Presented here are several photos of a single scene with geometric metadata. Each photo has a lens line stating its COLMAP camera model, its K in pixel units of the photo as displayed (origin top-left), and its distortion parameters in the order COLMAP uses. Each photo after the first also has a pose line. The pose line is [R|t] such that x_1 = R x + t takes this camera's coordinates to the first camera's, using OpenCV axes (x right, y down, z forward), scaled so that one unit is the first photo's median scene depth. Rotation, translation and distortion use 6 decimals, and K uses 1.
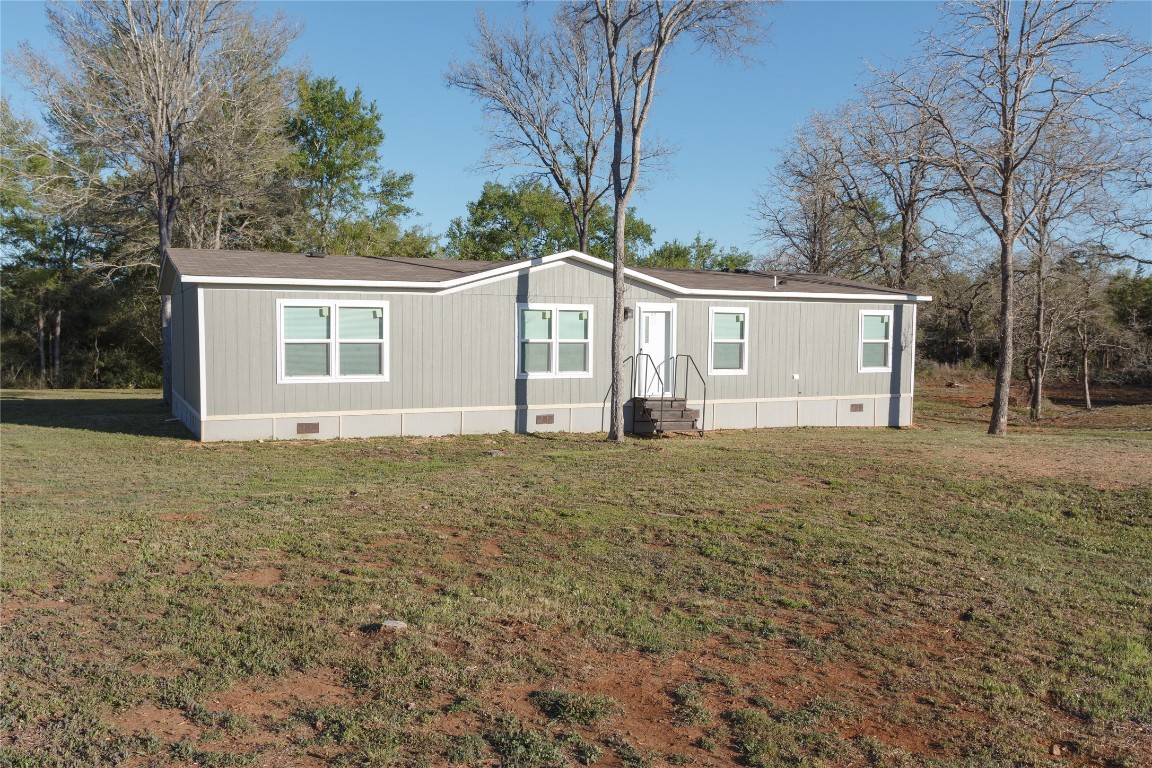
lens RADIAL K [[966.8, 0, 553.8], [0, 966.8, 382.9], [0, 0, 1]] dist [0.012801, 0.003018]
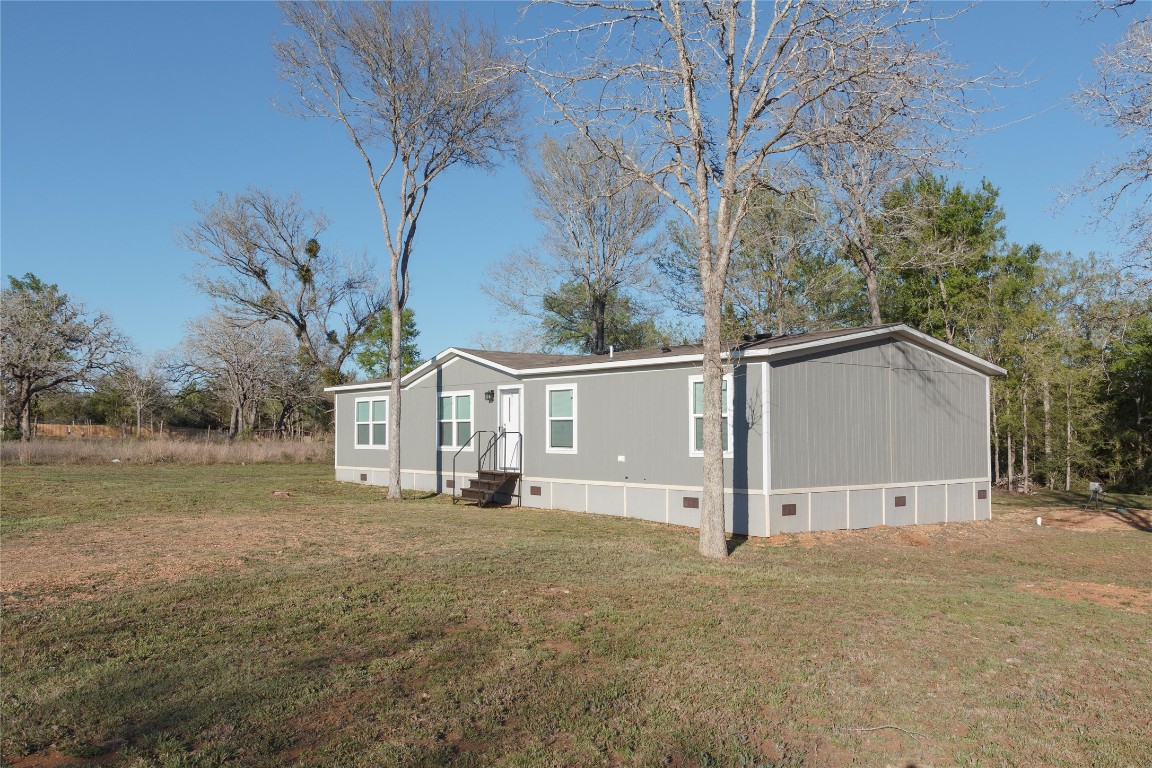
lens RADIAL K [[966.8, 0, 553.8], [0, 966.8, 382.9], [0, 0, 1]] dist [0.012801, 0.003018]
pose [[0.215375, -0.046900, -0.975405, 1.261011], [-0.032829, 0.997934, -0.055233, -0.028299], [0.975980, 0.043918, 0.213390, 0.868416]]
